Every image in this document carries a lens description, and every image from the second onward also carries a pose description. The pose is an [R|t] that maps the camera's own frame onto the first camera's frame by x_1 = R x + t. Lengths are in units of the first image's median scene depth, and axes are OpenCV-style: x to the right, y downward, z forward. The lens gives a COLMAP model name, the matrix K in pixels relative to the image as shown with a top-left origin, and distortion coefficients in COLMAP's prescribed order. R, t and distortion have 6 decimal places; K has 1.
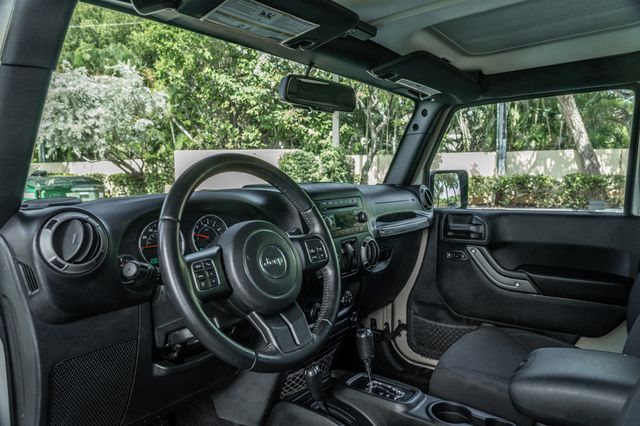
lens RADIAL K [[420.2, 0, 320.1], [0, 420.2, 211.7], [0, 0, 1]] dist [-0.024950, 0.003547]
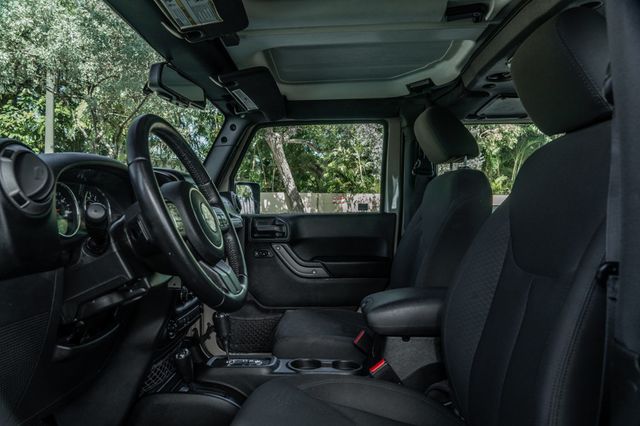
lens RADIAL K [[420.2, 0, 308.7], [0, 420.2, 213.5], [0, 0, 1]] dist [-0.024950, 0.003547]
pose [[0.822773, 0.006710, 0.568331, -0.232207], [0.044168, 0.996152, -0.075702, 0.091510], [-0.566652, 0.087388, 0.819310, -0.015338]]
